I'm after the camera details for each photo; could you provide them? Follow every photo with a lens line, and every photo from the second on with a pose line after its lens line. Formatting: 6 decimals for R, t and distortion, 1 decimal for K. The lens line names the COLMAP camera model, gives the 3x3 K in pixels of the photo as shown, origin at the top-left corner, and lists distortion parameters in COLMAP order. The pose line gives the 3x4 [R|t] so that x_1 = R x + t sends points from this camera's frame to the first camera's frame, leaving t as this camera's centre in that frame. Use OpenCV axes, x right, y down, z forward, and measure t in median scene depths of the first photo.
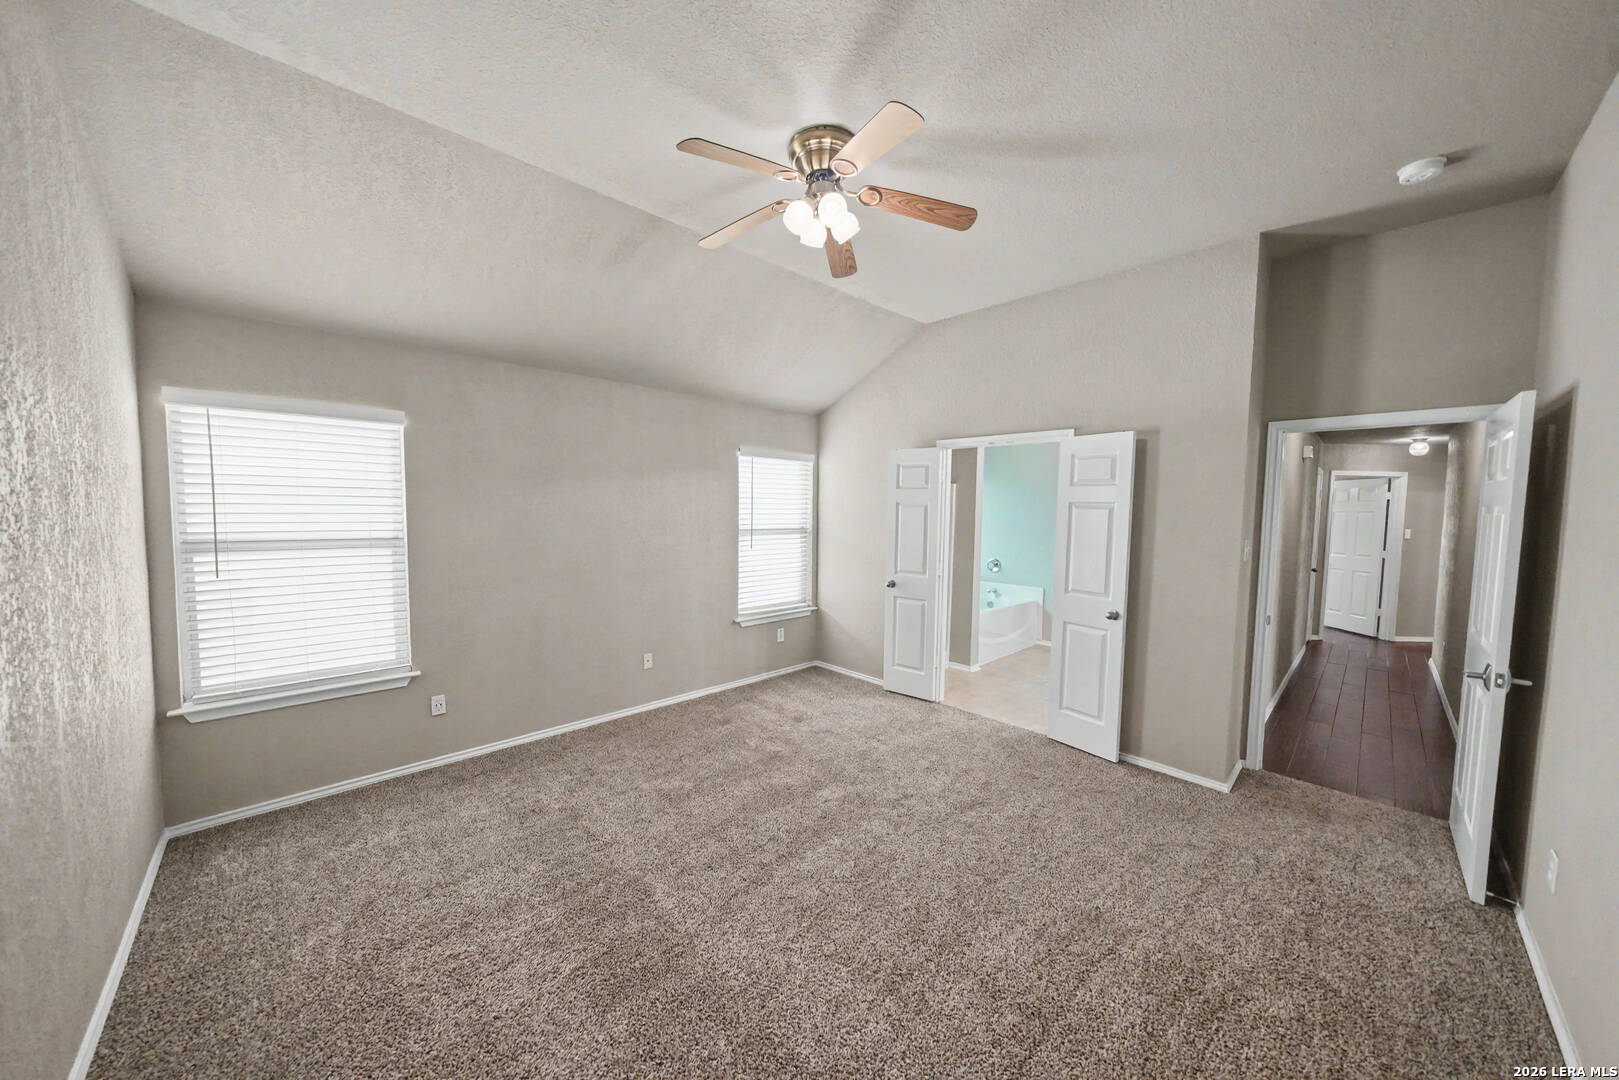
lens RADIAL K [[547.7, 0, 796.6], [0, 547.7, 543.0], [0, 0, 1]] dist [-0.000533, -0.002710]
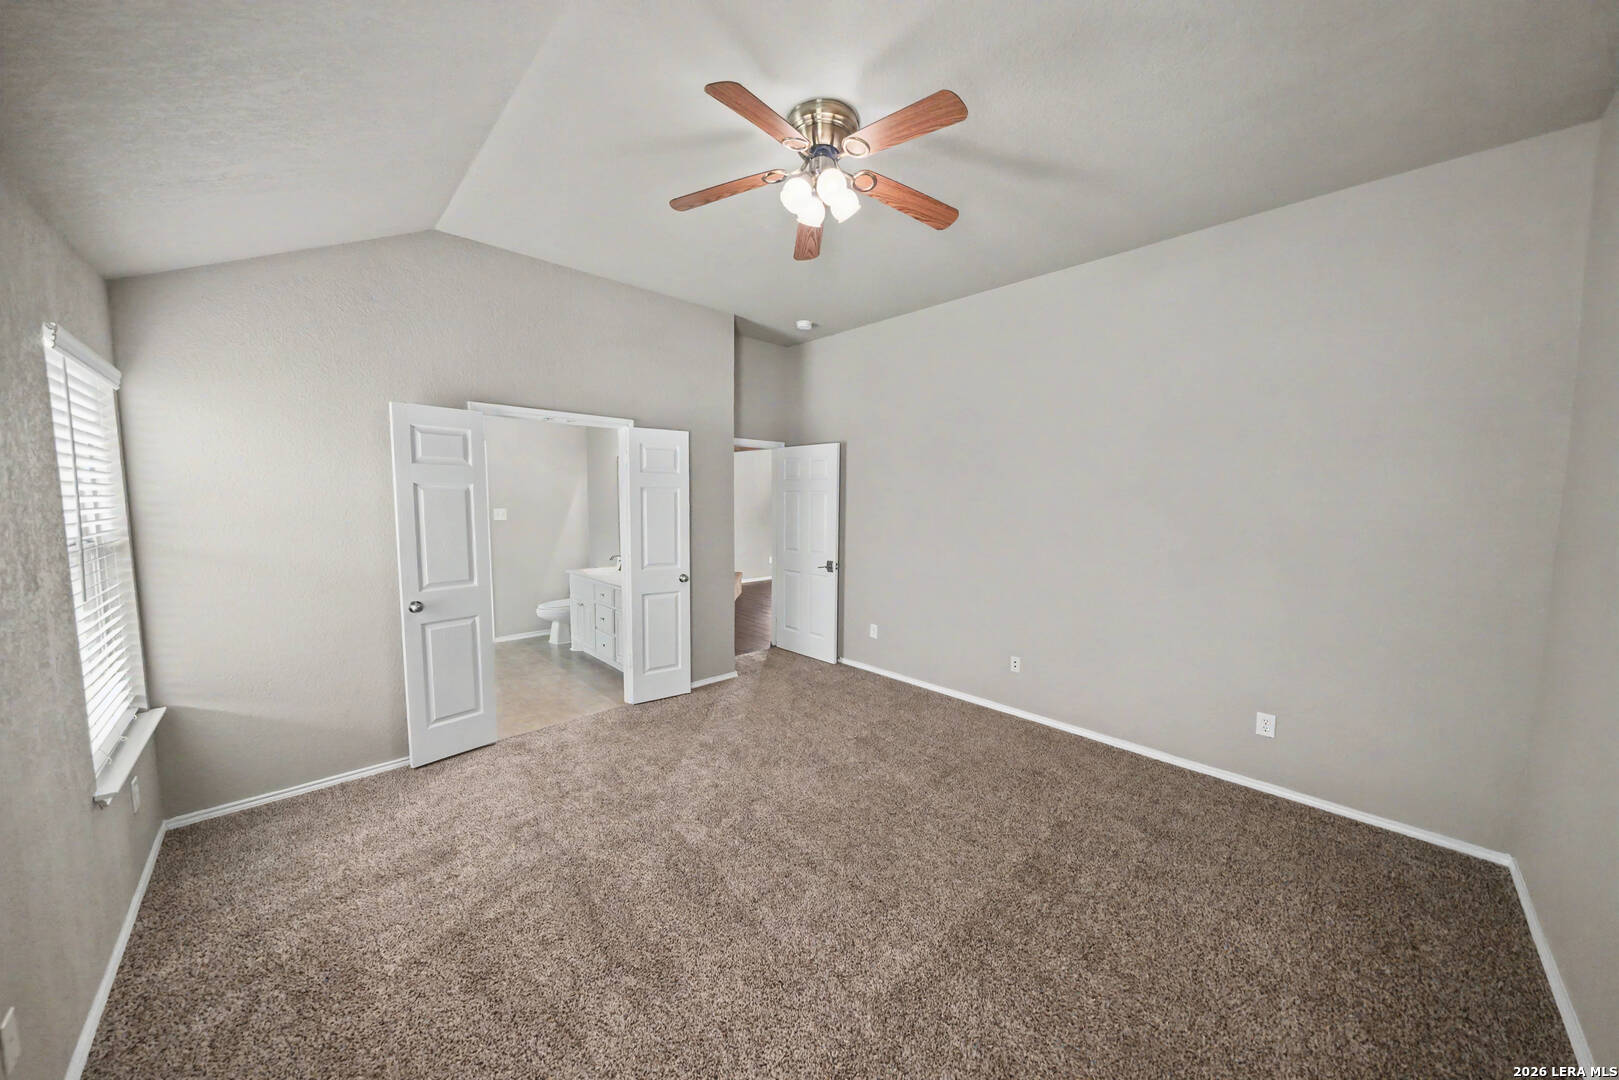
lens RADIAL K [[547.7, 0, 796.6], [0, 547.7, 543.0], [0, 0, 1]] dist [-0.000533, -0.002710]
pose [[-0.003659, -0.093053, 0.995654, -0.547780], [0.064498, 0.993566, 0.093095, -0.038670], [-0.997911, 0.064558, 0.002367, 0.608788]]
